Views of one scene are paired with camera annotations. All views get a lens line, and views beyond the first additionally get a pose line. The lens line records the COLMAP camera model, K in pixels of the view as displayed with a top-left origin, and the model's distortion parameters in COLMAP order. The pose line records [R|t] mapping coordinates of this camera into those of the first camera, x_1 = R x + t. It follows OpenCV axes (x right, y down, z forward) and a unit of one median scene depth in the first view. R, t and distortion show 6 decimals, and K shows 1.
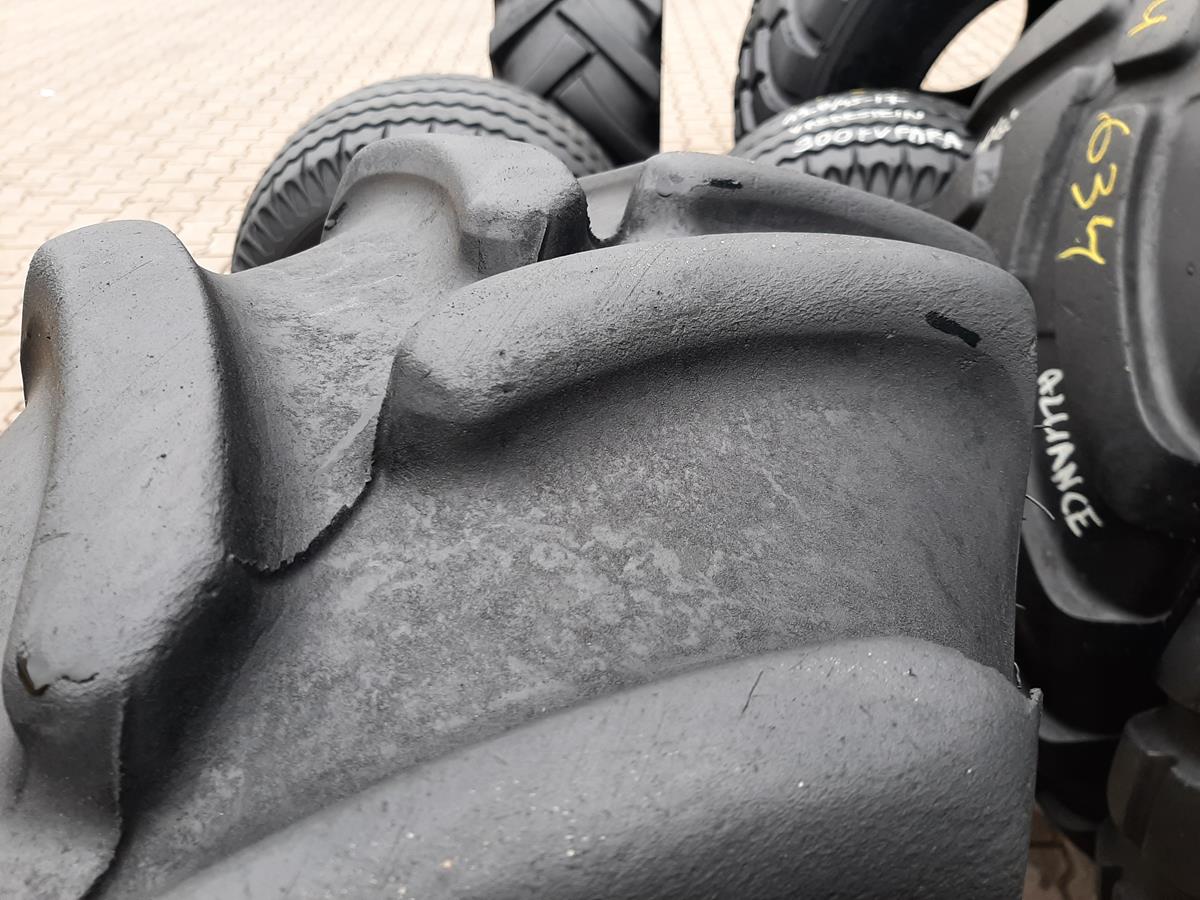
lens RADIAL K [[924.7, 0, 600.0], [0, 924.7, 450.0], [0, 0, 1]] dist [0.004654, -0.090460]
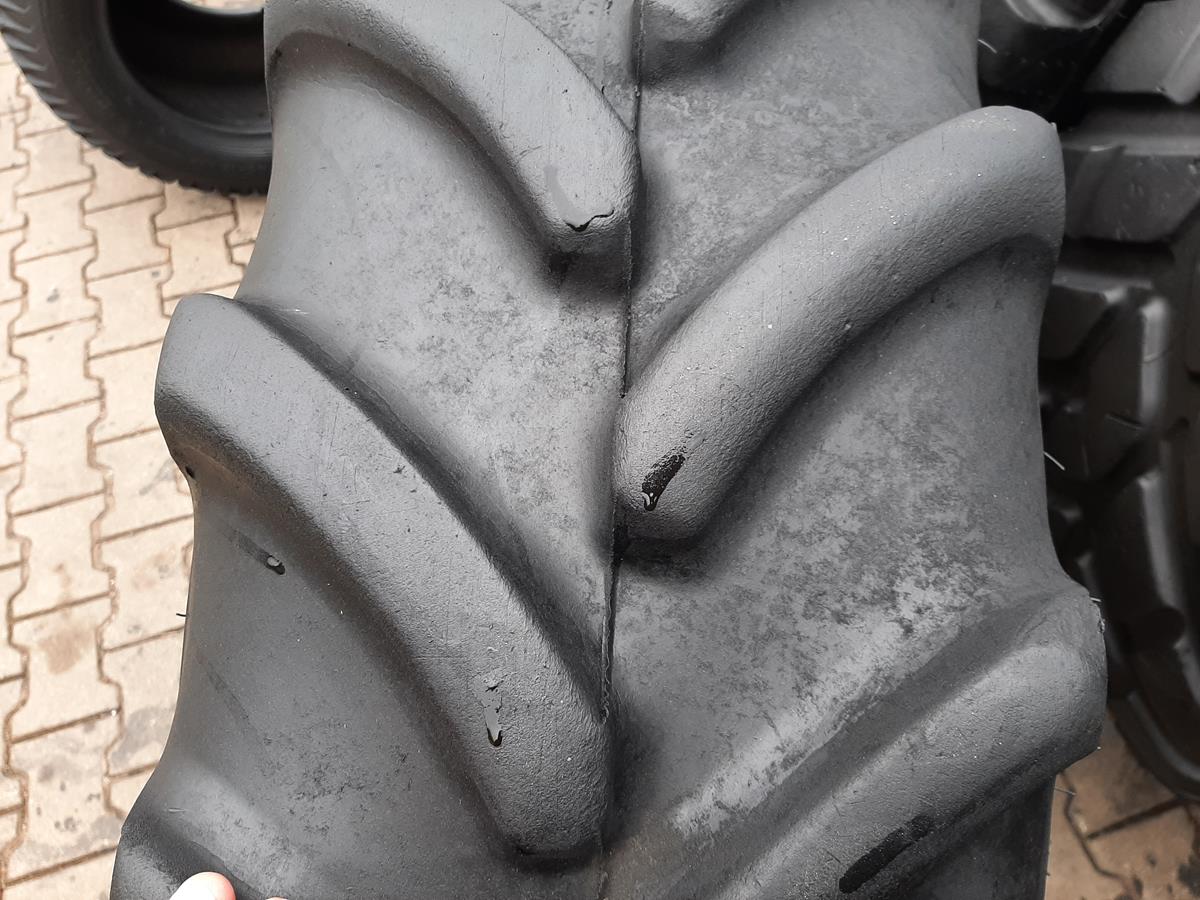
lens RADIAL K [[935.1, 0, 600.0], [0, 935.1, 450.0], [0, 0, 1]] dist [0.028122, -0.003423]
pose [[0.951047, -0.255413, 0.173992, -0.797967], [0.183833, 0.920109, 0.345840, 0.026703], [-0.248424, -0.296925, 0.922020, -0.667058]]
